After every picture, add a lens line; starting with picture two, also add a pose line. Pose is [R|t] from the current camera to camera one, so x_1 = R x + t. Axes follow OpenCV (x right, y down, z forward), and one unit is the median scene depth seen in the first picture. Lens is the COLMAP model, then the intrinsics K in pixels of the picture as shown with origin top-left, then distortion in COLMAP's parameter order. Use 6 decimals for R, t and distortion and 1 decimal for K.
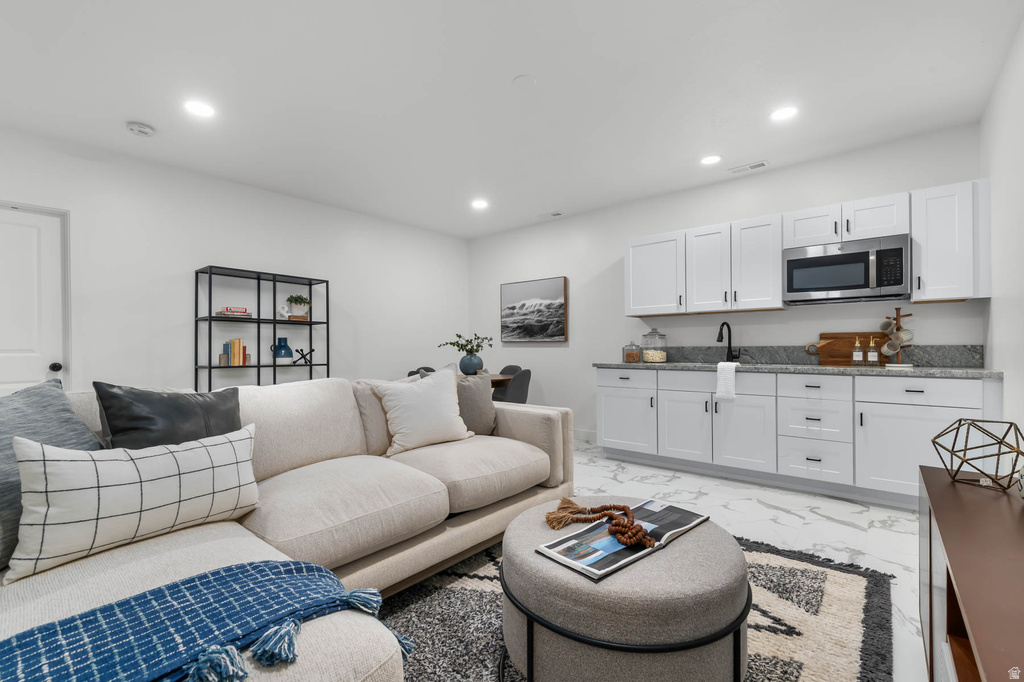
lens RADIAL K [[452.4, 0, 516.7], [0, 452.4, 346.2], [0, 0, 1]] dist [0.004095, 0.000050]
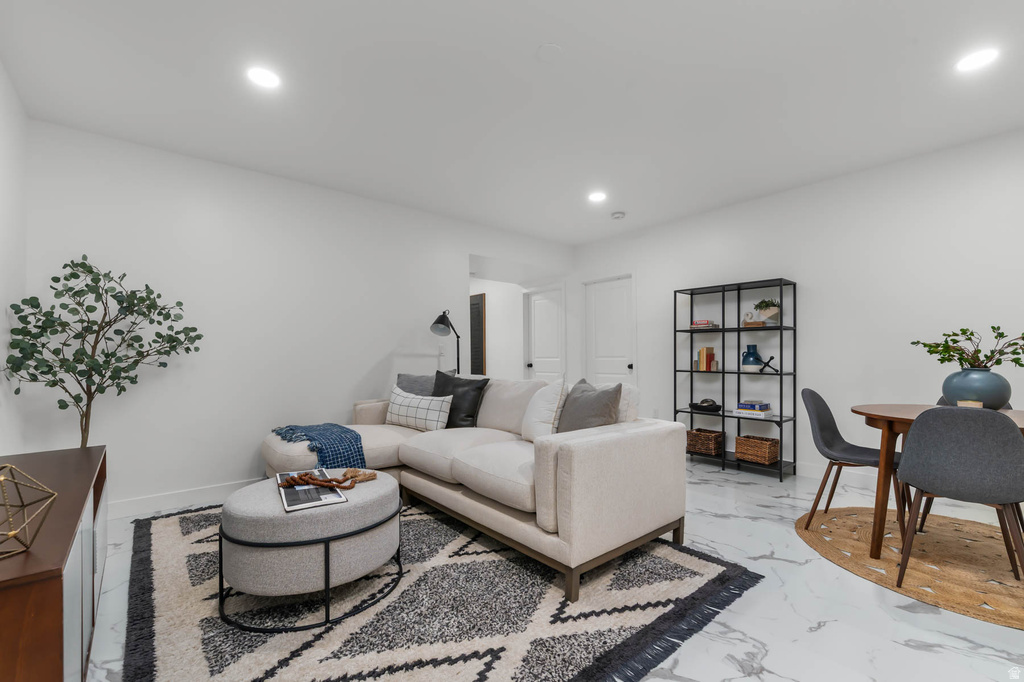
lens RADIAL K [[452.4, 0, 516.7], [0, 452.4, 346.2], [0, 0, 1]] dist [0.004095, 0.000050]
pose [[-0.150723, -0.017016, -0.988430, 0.551881], [0.008933, 0.999788, -0.018574, -0.002214], [0.988536, -0.011629, -0.150539, 0.653158]]
